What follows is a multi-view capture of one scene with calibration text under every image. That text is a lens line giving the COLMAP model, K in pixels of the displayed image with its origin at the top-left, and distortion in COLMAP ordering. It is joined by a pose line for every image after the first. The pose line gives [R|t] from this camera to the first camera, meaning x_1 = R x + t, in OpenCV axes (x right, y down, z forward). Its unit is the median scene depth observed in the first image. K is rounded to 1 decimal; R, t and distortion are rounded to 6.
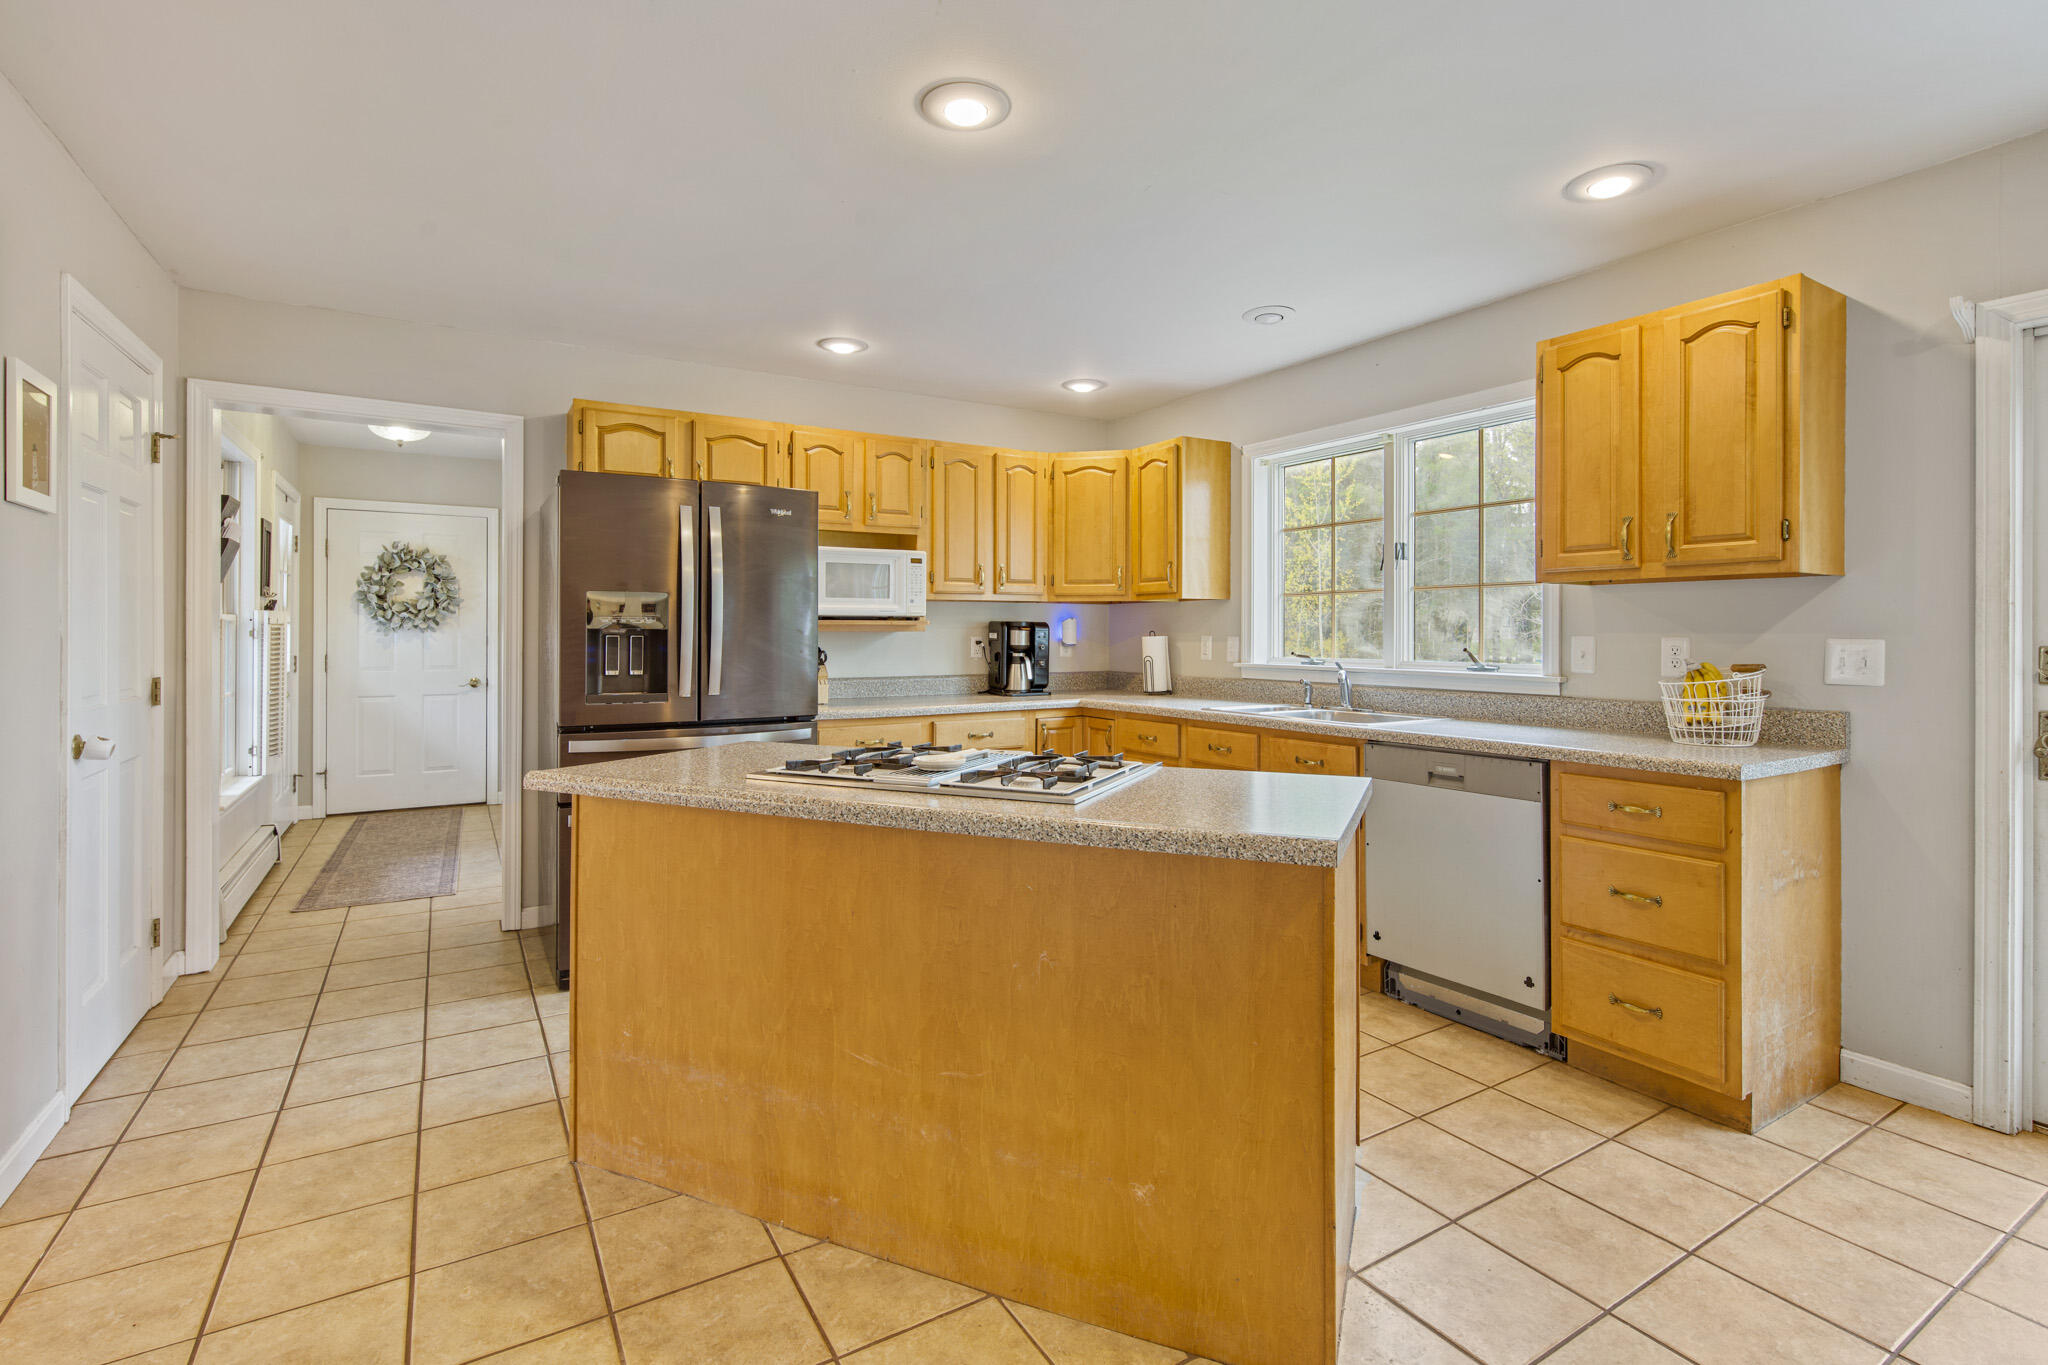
lens RADIAL K [[942.2, 0, 1016.9], [0, 942.2, 626.0], [0, 0, 1]] dist [0.001209, 0.001726]
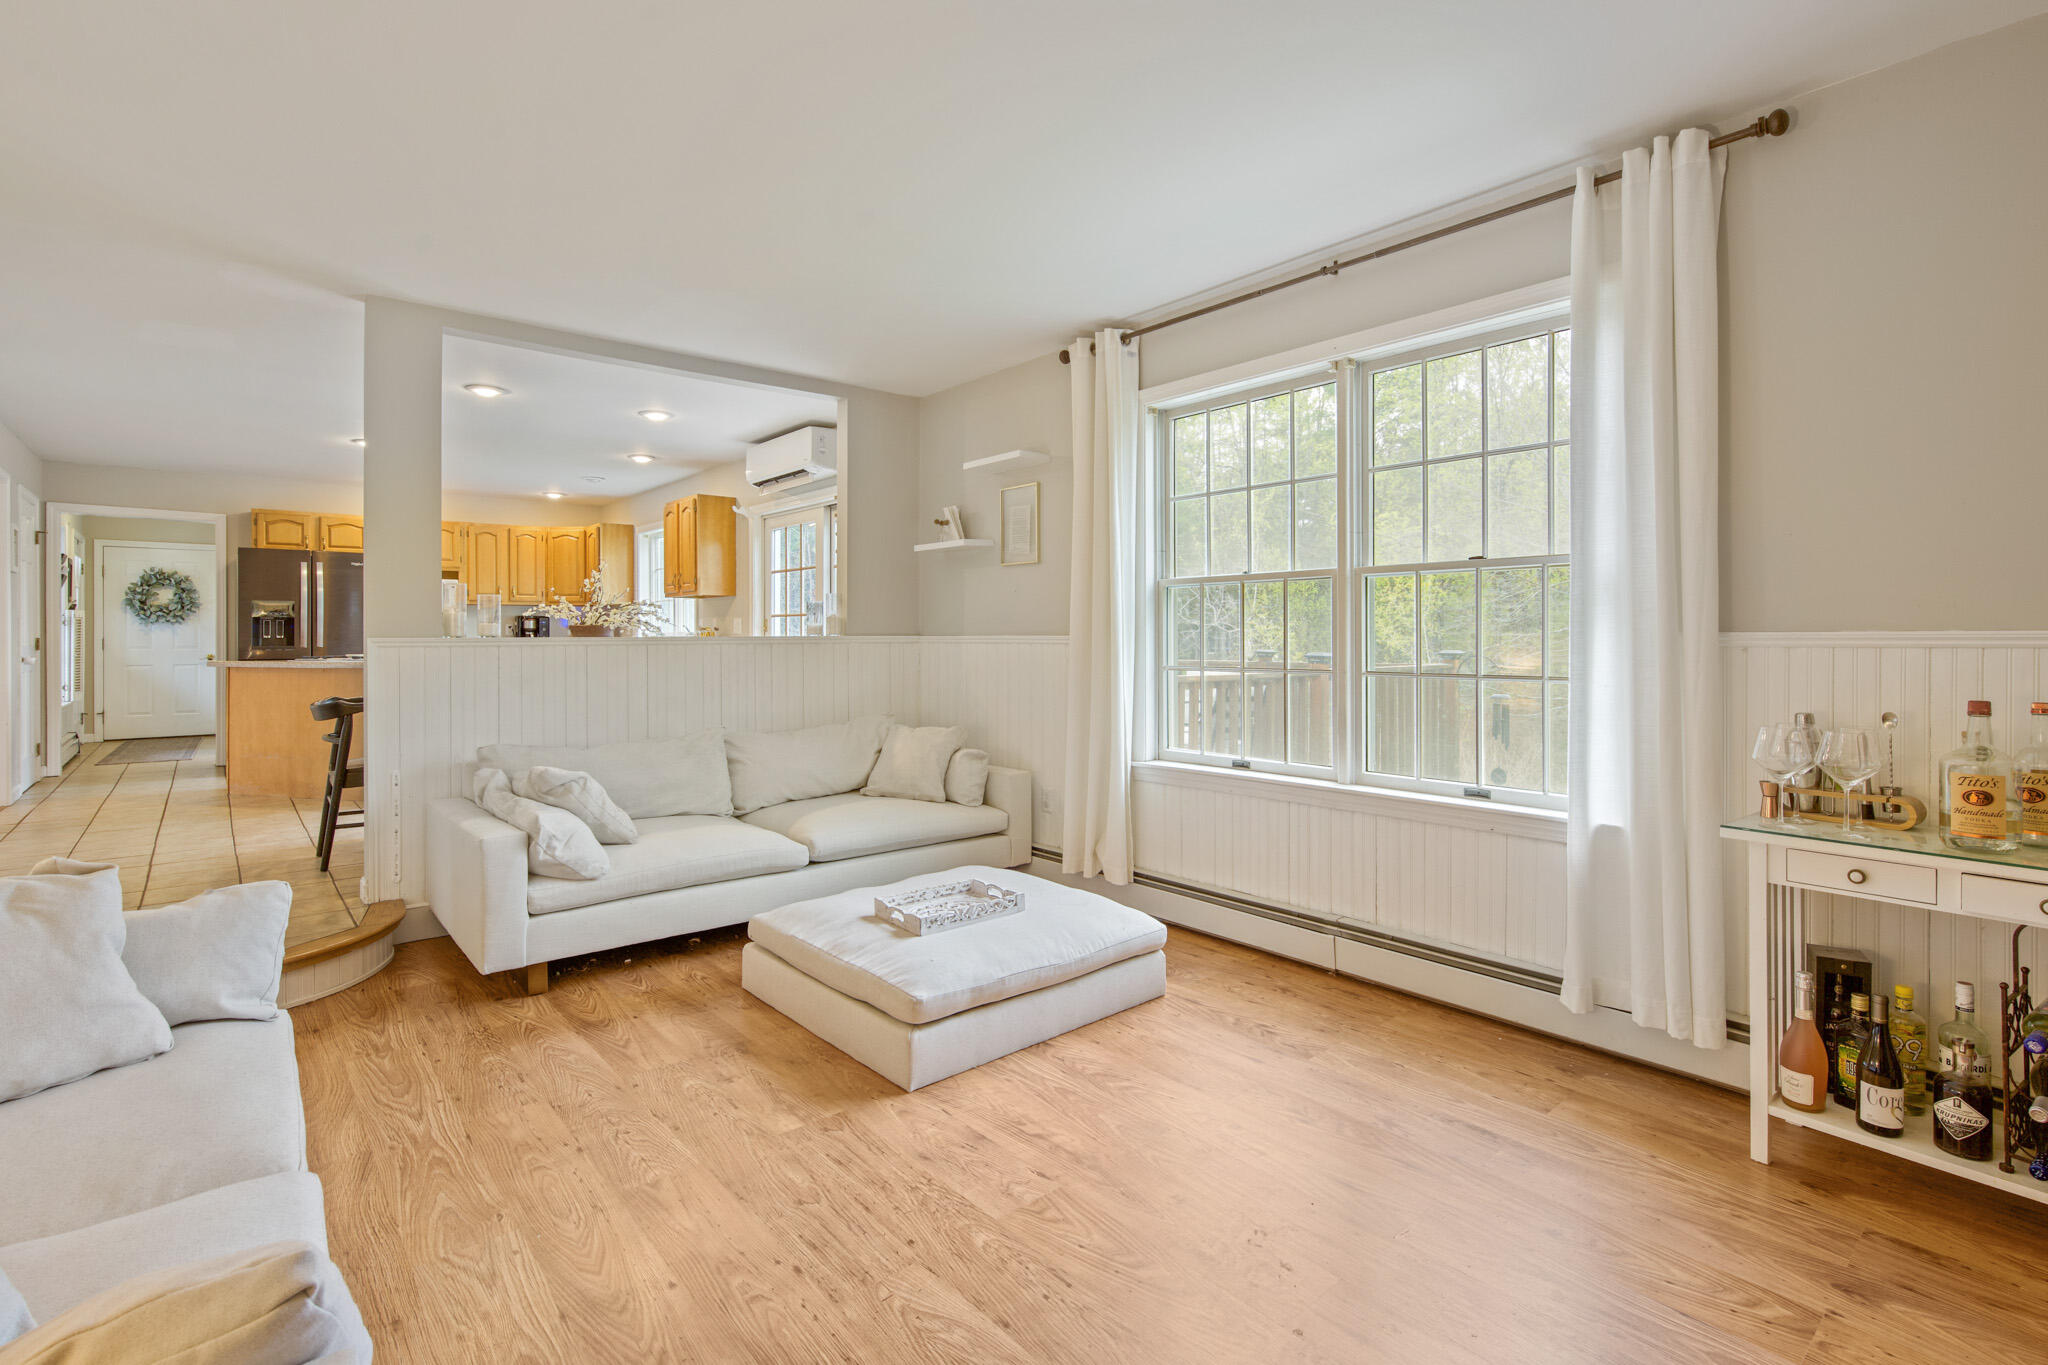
lens RADIAL K [[942.2, 0, 1012.9], [0, 942.2, 634.1], [0, 0, 1]] dist [0.001209, 0.001726]
pose [[0.987046, -0.004086, 0.160385, 0.681163], [0.003595, 0.999988, 0.003350, 0.029851], [-0.160397, -0.002730, 0.987049, -1.060501]]
